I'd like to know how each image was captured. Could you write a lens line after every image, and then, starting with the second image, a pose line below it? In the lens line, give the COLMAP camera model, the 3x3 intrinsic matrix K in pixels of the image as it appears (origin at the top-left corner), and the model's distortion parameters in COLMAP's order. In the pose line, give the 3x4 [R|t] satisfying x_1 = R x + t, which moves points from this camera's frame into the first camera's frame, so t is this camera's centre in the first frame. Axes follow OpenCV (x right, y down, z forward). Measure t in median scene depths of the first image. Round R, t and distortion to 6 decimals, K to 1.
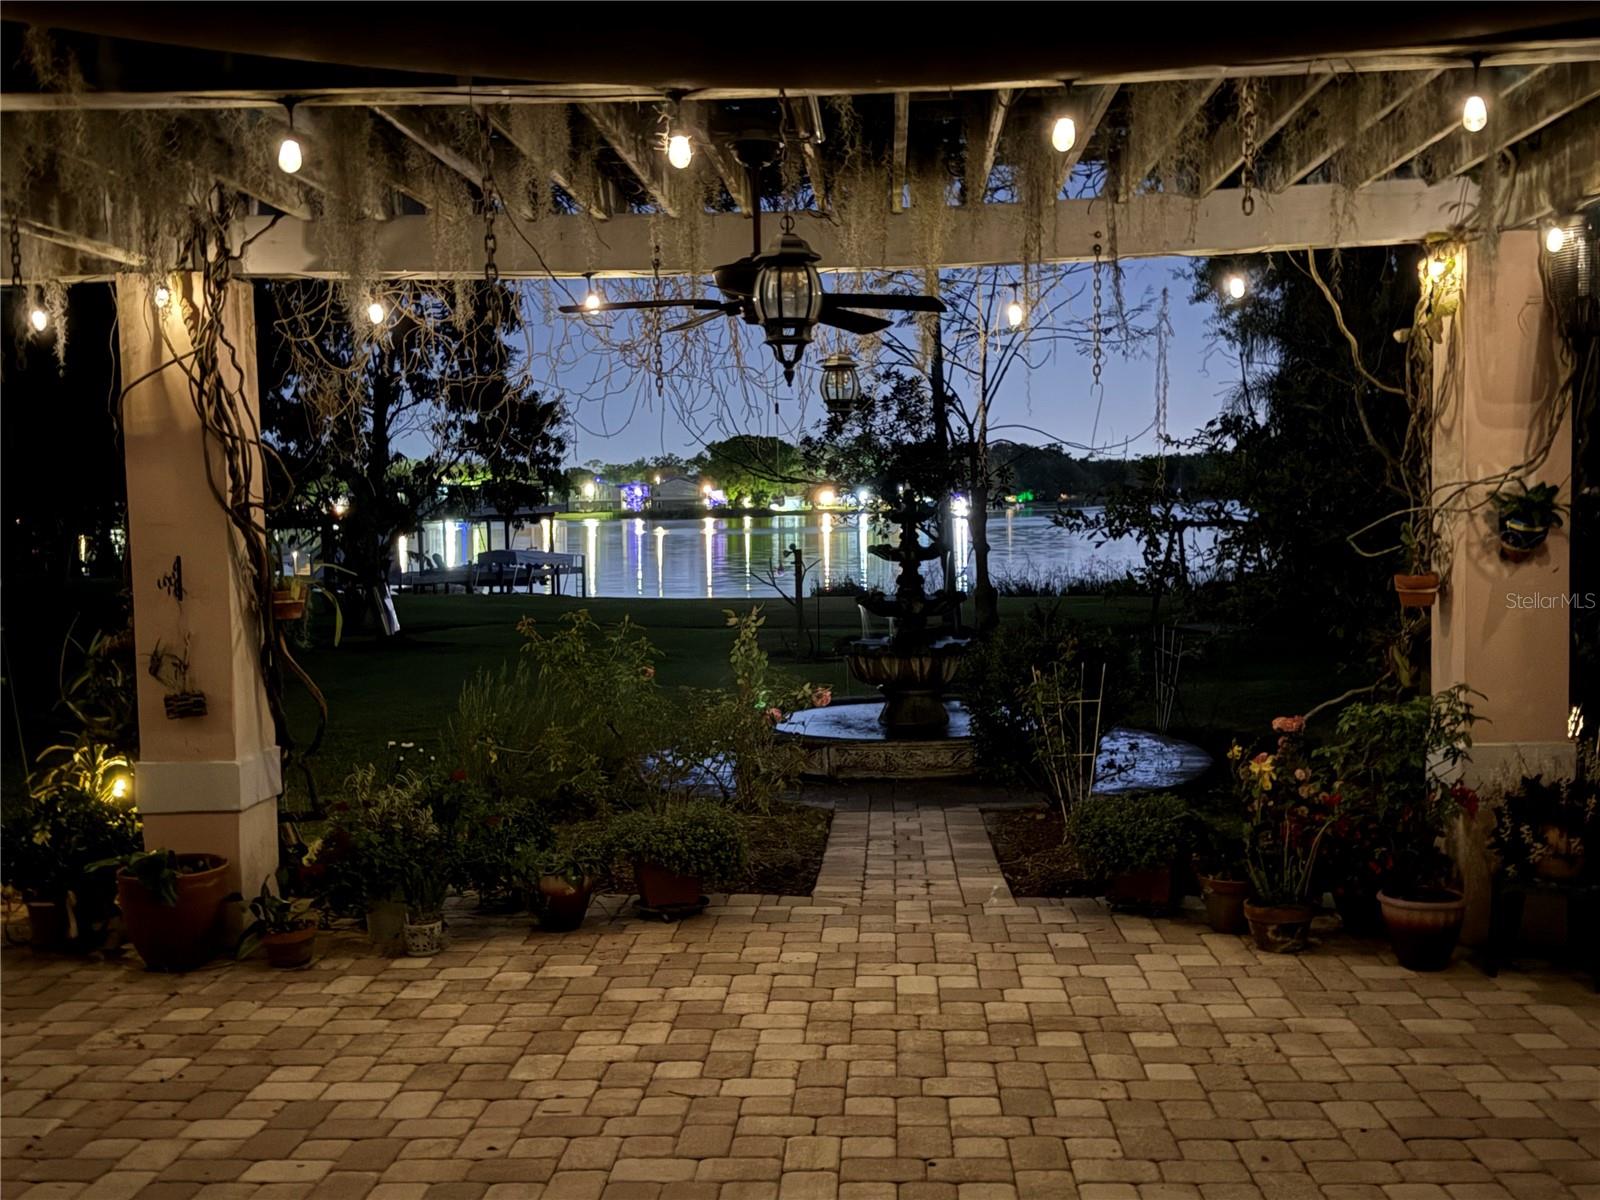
lens RADIAL K [[1582.5, 0, 800.0], [0, 1582.5, 600.0], [0, 0, 1]] dist [0.192323, -0.414446]
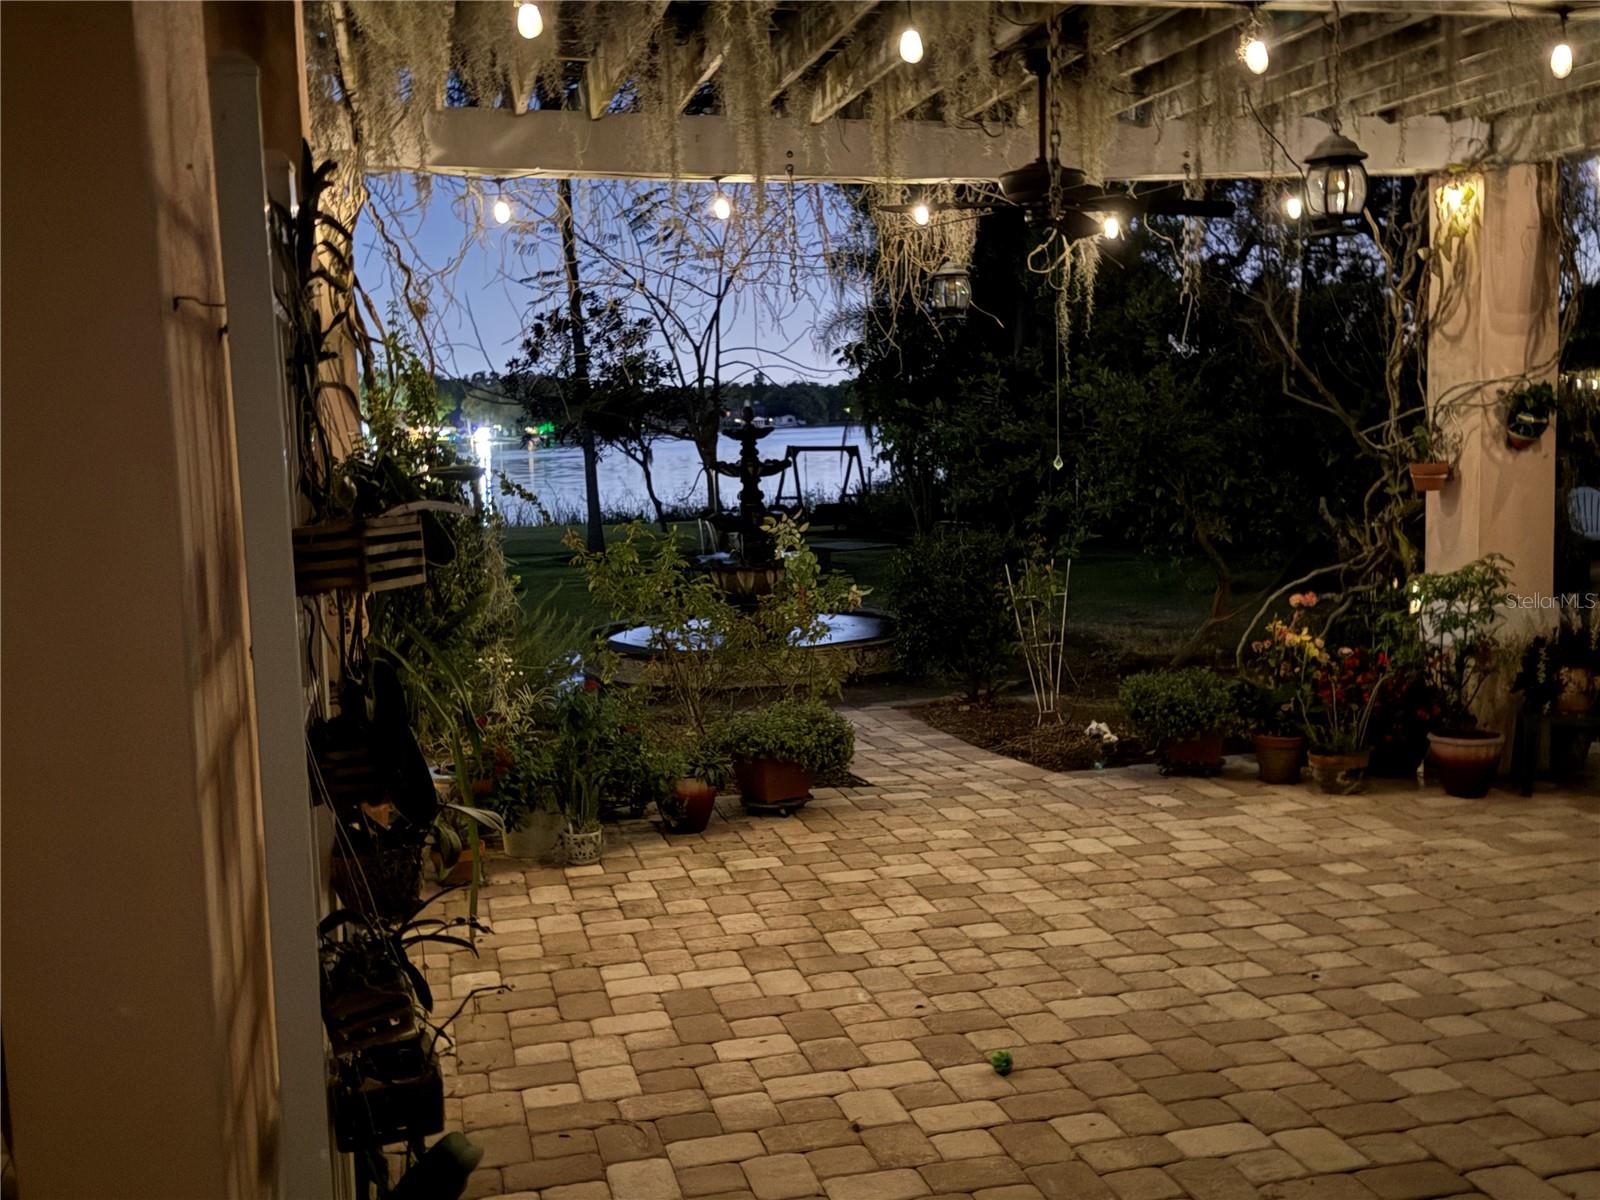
lens RADIAL K [[1582.5, 0, 800.0], [0, 1582.5, 600.0], [0, 0, 1]] dist [0.192323, -0.414446]
pose [[0.958676, -0.042283, 0.281342, -0.433155], [0.030090, 0.998417, 0.047521, 0.015739], [-0.282906, -0.037091, 0.958430, 0.017502]]
